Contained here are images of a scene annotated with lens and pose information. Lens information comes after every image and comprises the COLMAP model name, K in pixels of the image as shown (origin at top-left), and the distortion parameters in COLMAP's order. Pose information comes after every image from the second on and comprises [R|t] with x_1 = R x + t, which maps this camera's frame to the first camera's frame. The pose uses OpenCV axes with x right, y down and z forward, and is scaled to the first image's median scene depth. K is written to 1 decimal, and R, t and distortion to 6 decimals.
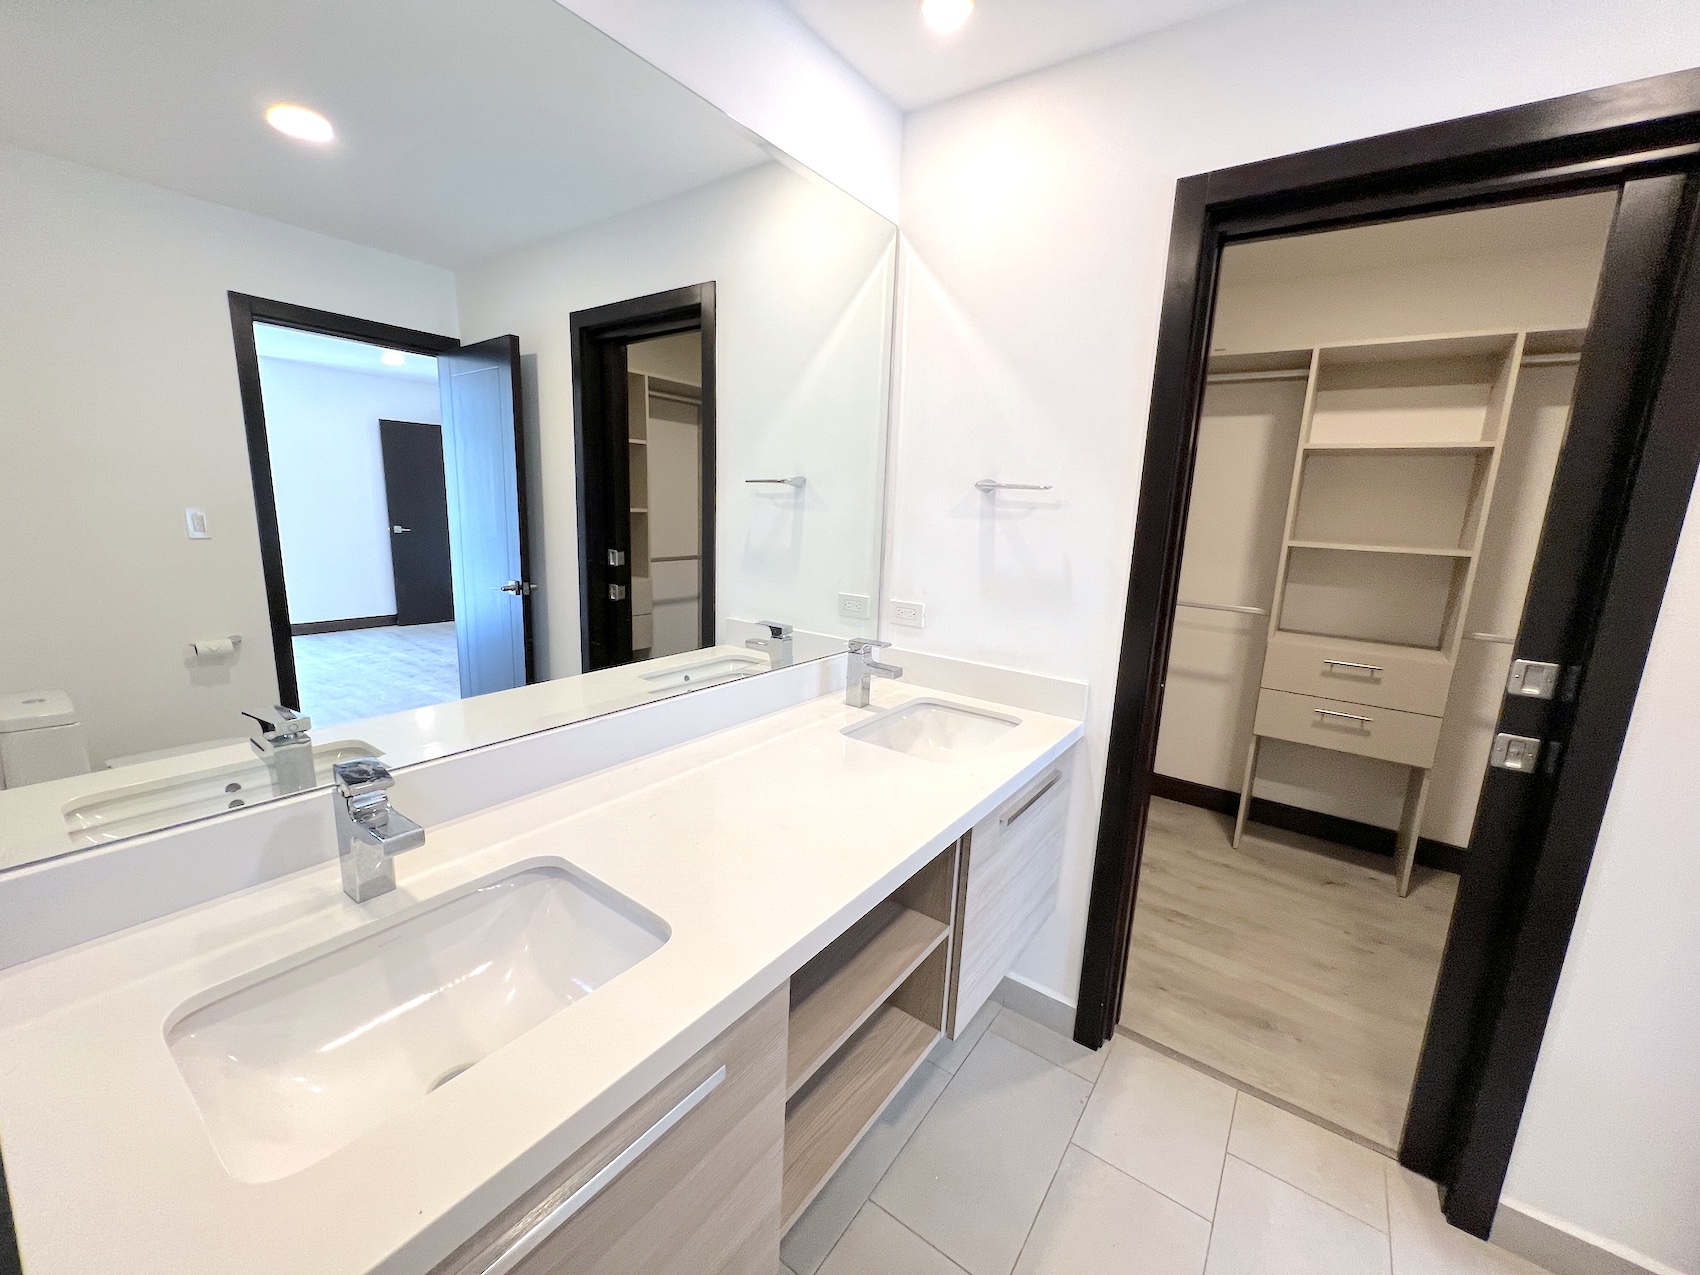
lens RADIAL K [[689.8, 0, 832.9], [0, 689.8, 639.9], [0, 0, 1]] dist [-0.003534, -0.000065]
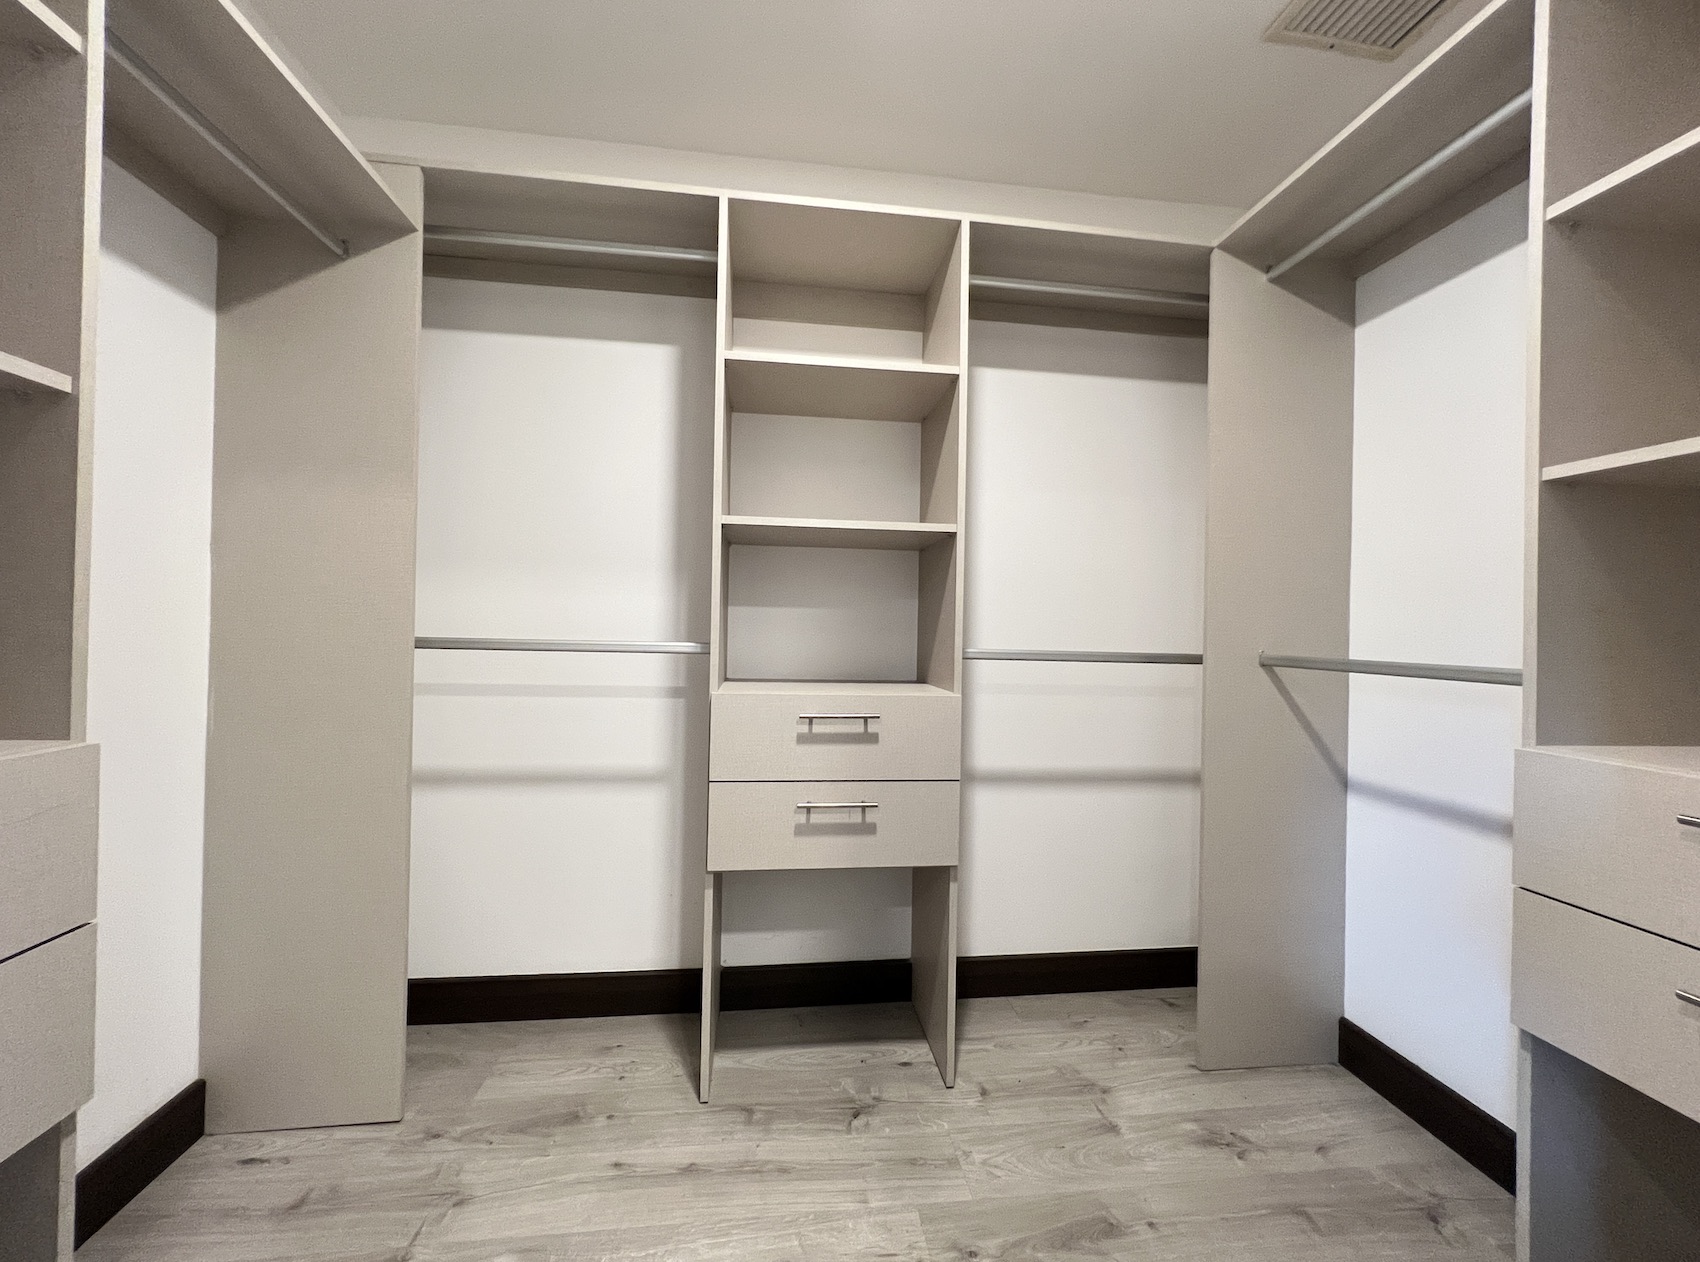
lens RADIAL K [[681.7, 0, 848.5], [0, 681.7, 628.9], [0, 0, 1]] dist [-0.001945, 0.000239]
pose [[0.725489, -0.017403, 0.688013, 0.326181], [0.139485, 0.982652, -0.122228, 0.031896], [-0.673950, 0.184643, 0.715331, 0.509354]]
